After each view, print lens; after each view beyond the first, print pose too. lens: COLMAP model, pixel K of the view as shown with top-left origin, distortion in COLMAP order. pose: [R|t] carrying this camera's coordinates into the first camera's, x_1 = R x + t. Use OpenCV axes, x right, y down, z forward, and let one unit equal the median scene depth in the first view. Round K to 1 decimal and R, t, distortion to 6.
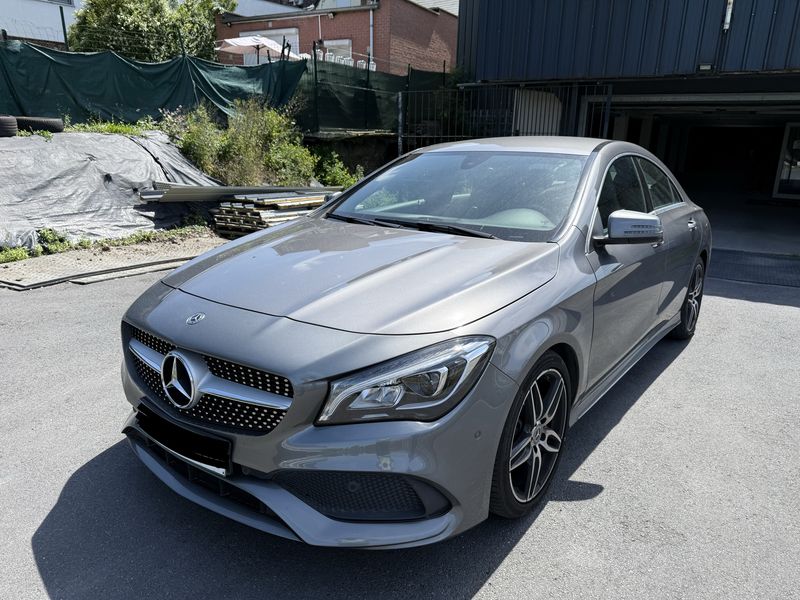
lens RADIAL K [[577.1, 0, 401.4], [0, 577.1, 301.2], [0, 0, 1]] dist [0.025687, -0.012505]
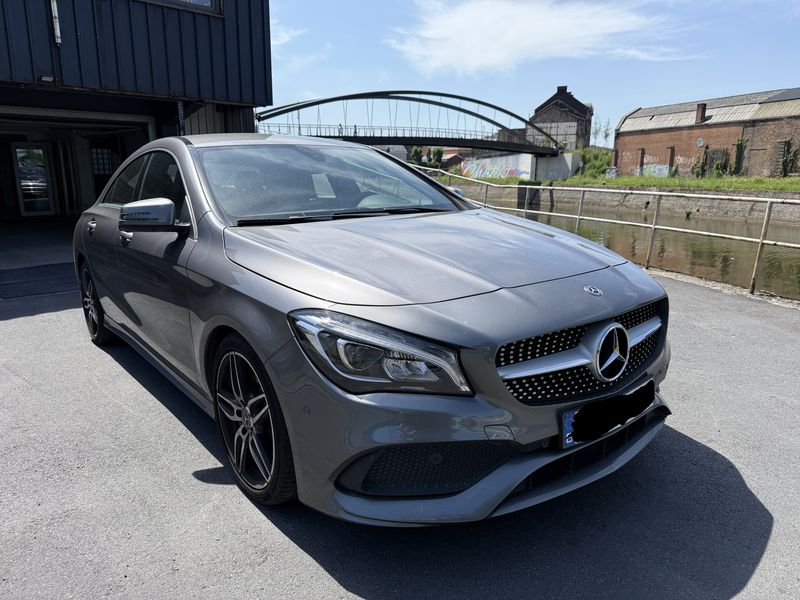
lens RADIAL K [[577.1, 0, 398.3], [0, 577.1, 300.9], [0, 0, 1]] dist [0.025687, -0.012505]
pose [[0.270060, -0.231233, 0.934665, -0.718564], [0.270269, 0.949912, 0.156914, -0.103010], [-0.924133, 0.210235, 0.319028, 0.528010]]
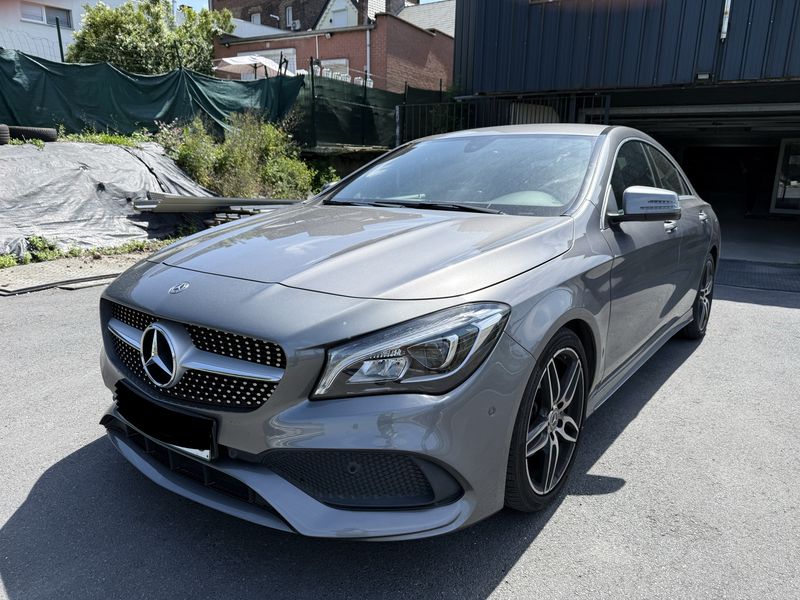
lens RADIAL K [[577.1, 0, 401.7], [0, 577.1, 301.0], [0, 0, 1]] dist [0.025687, -0.012505]
pose [[0.999973, -0.004790, 0.005498, -0.005825], [0.005005, 0.999202, -0.039616, 0.046268], [-0.005304, 0.039642, 0.999200, 0.047568]]
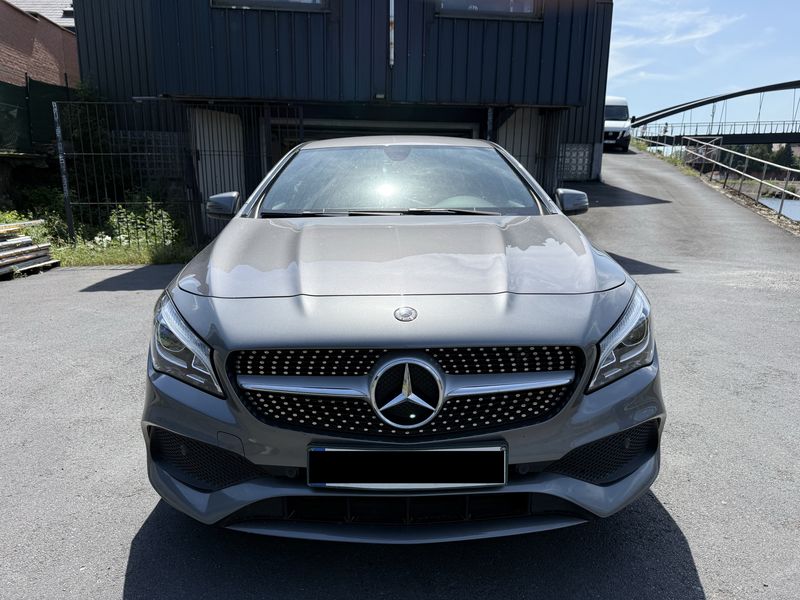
lens RADIAL K [[577.1, 0, 397.4], [0, 577.1, 301.6], [0, 0, 1]] dist [0.025687, -0.012505]
pose [[0.797064, -0.143272, 0.586654, -0.434843], [0.171868, 0.985095, 0.007068, 0.003570], [-0.578922, 0.095193, 0.809807, 0.188109]]
